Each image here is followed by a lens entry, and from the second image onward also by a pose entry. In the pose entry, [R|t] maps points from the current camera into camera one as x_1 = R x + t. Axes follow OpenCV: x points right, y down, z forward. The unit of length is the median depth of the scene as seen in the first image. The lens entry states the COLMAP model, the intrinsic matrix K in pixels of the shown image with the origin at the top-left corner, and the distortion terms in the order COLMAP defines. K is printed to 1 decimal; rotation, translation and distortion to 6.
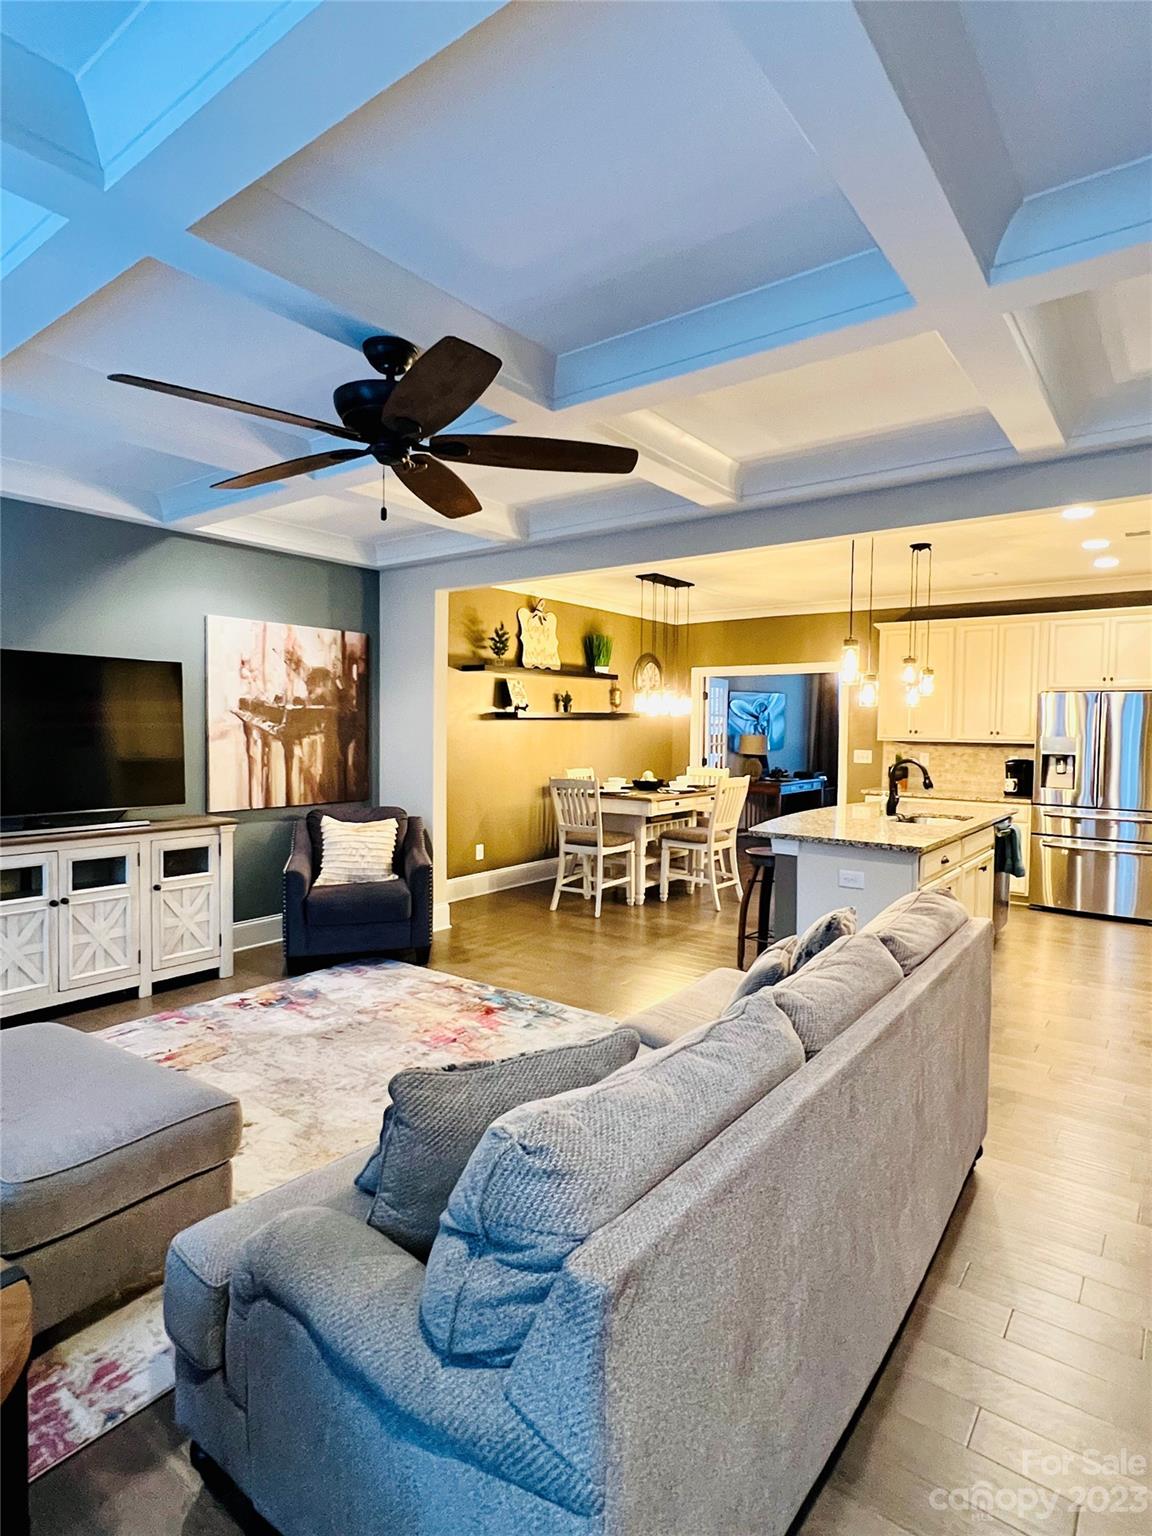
lens RADIAL K [[819.8, 0, 581.7], [0, 819.8, 761.6], [0, 0, 1]] dist [-0.001998, 0.000718]
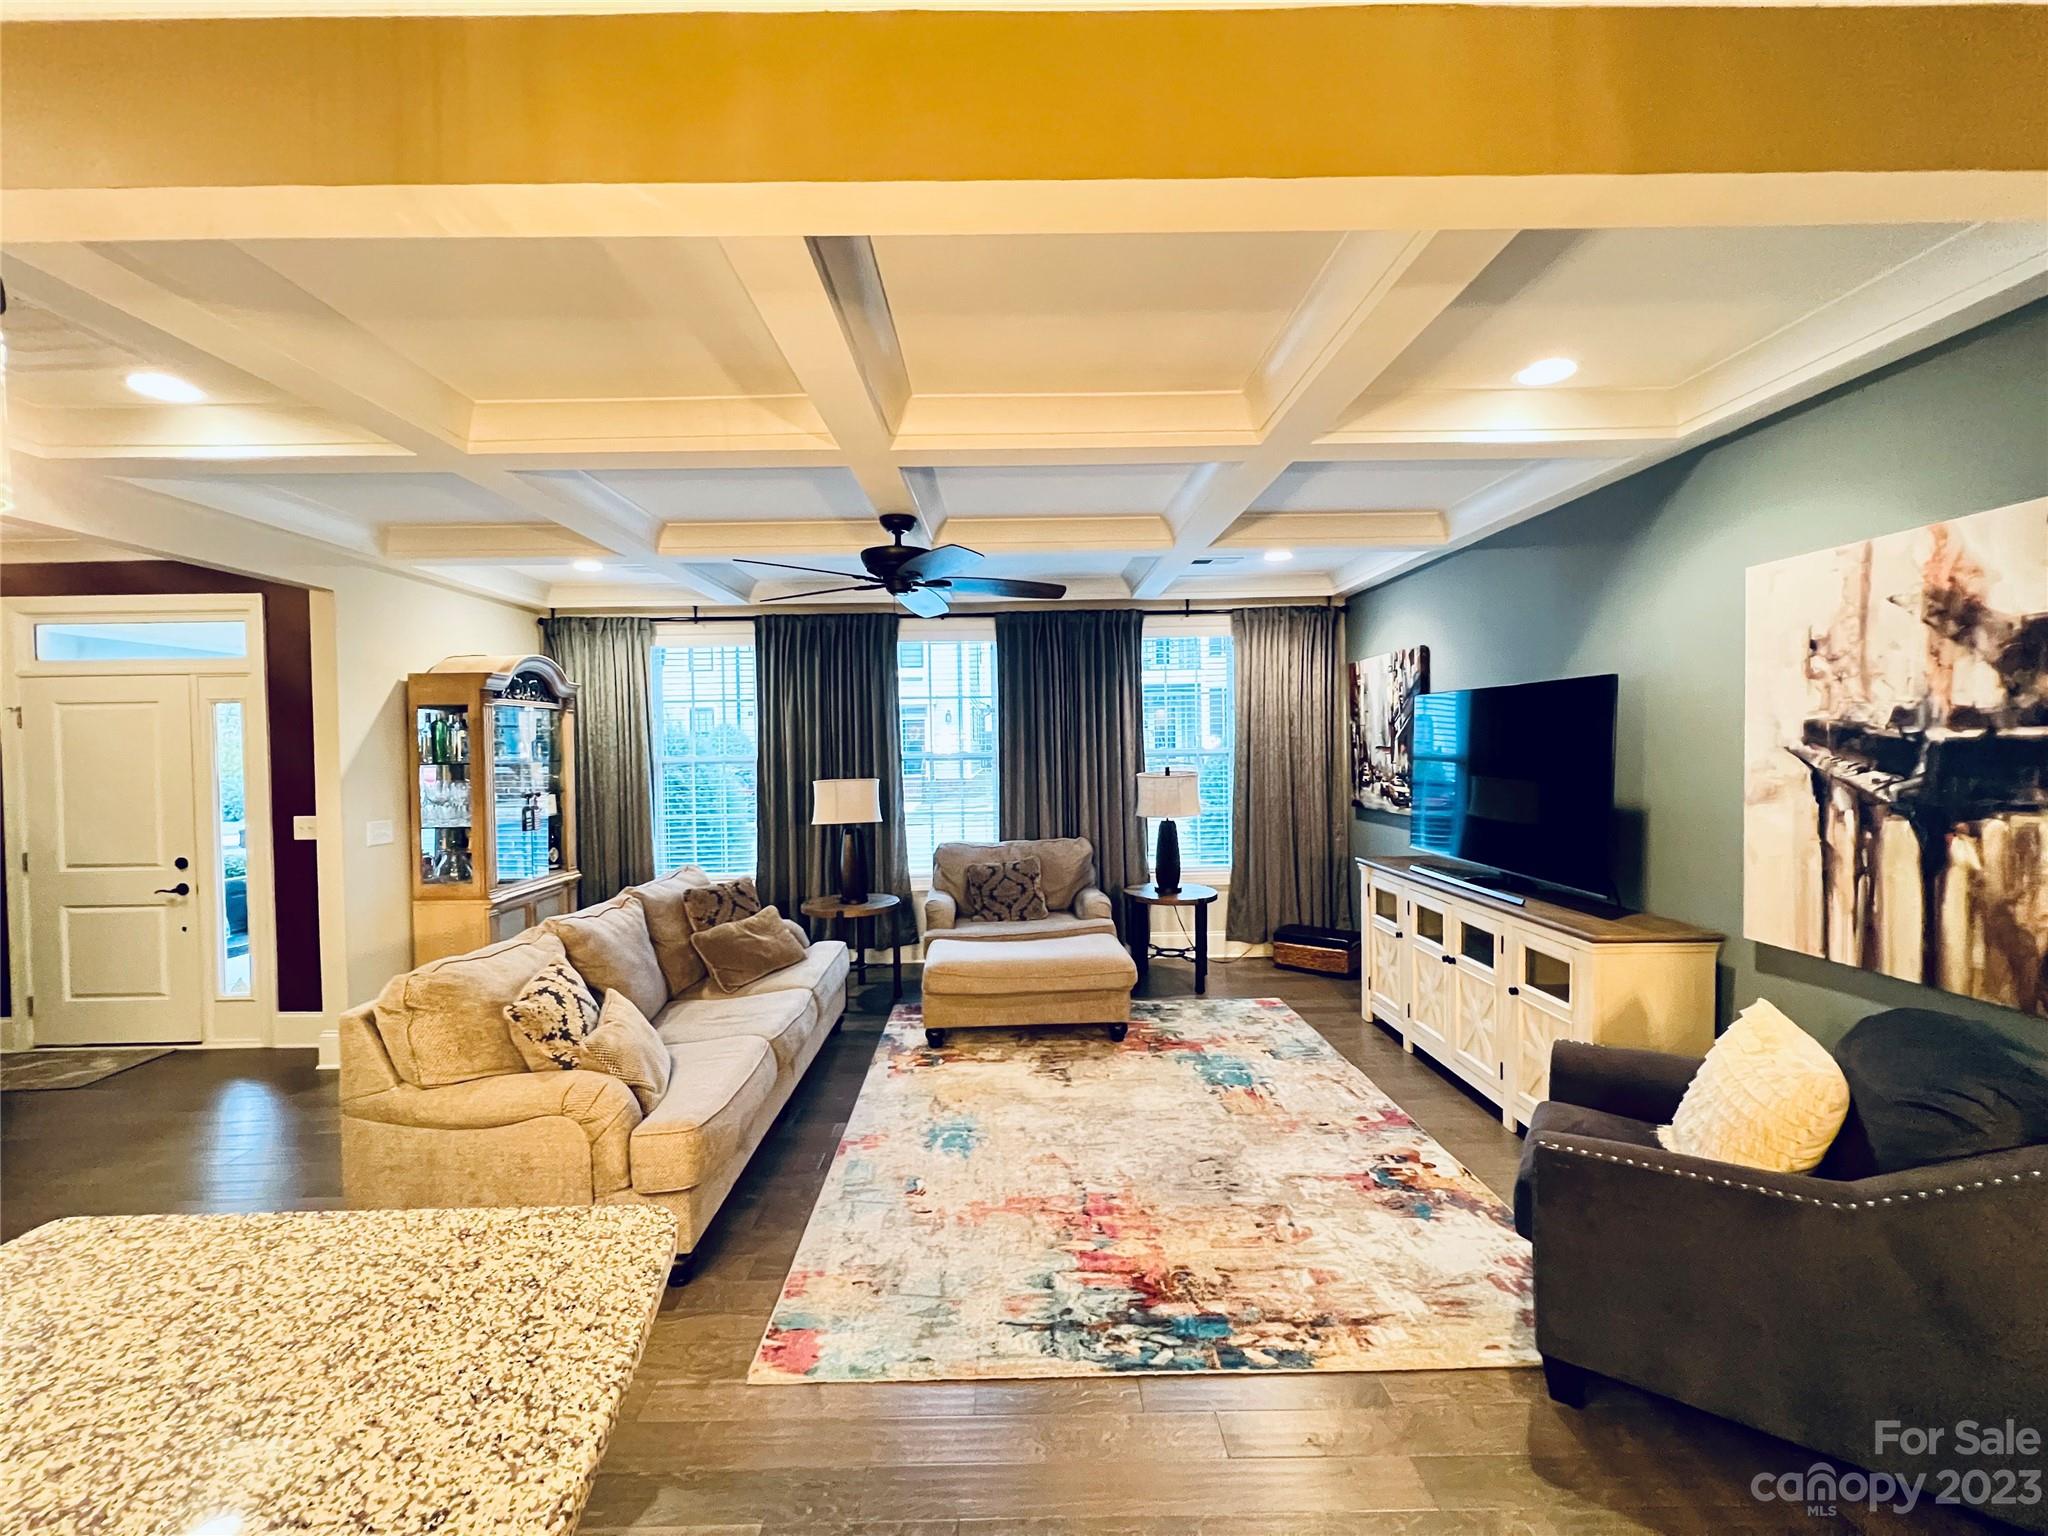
lens RADIAL K [[826.7, 0, 1021.1], [0, 826.7, 765.5], [0, 0, 1]] dist [-0.007834, 0.000162]
pose [[-0.792203, 0.017068, -0.610019, 0.303525], [-0.020679, 0.998284, 0.054787, -0.086800], [0.609907, 0.056017, -0.790491, 1.405606]]
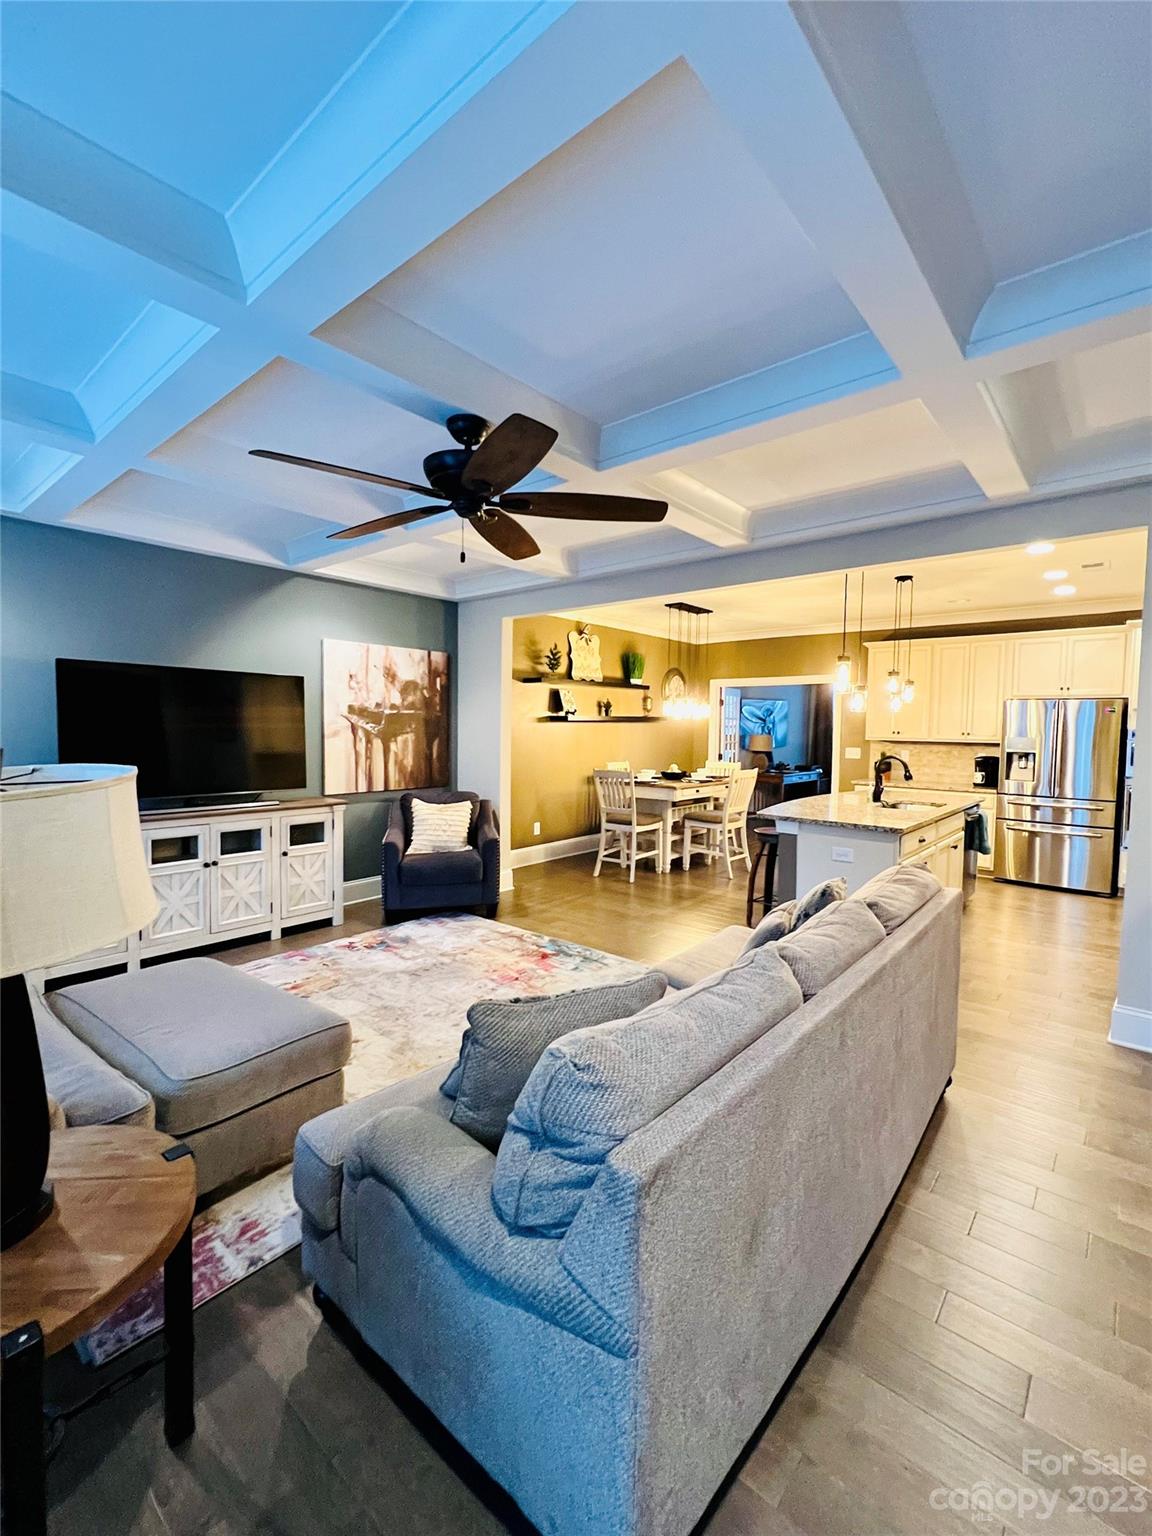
lens RADIAL K [[665.9, 0, 580.0], [0, 665.9, 762.9], [0, 0, 1]] dist [-0.001674, -0.000207]
pose [[0.998296, 0.005308, -0.058107, -0.002128], [-0.004688, 0.999931, 0.010792, -0.000596], [0.058160, -0.010501, 0.998252, -0.003665]]
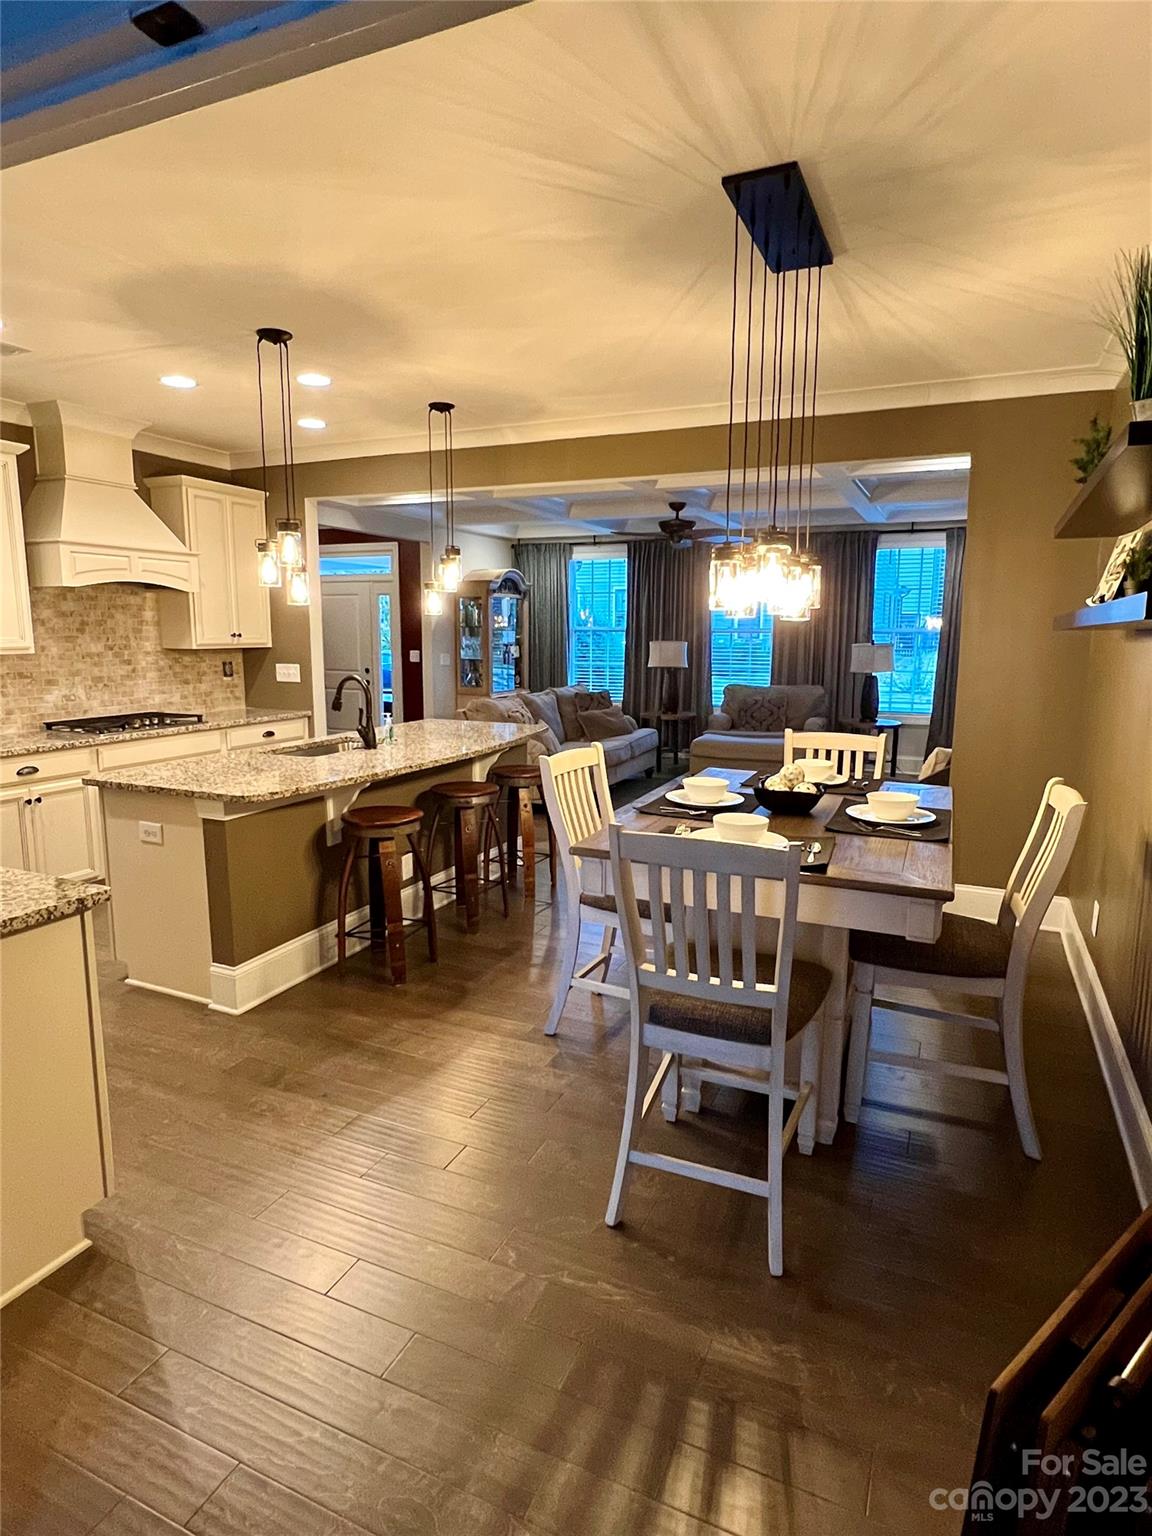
lens RADIAL K [[857.0, 0, 583.4], [0, 857.0, 767.0], [0, 0, 1]] dist [-0.004514, -0.000089]
pose [[-0.974930, 0.021072, -0.221511, 0.408939], [-0.025295, 0.978557, 0.204416, -0.109802], [0.221068, 0.204894, -0.953492, 2.049008]]
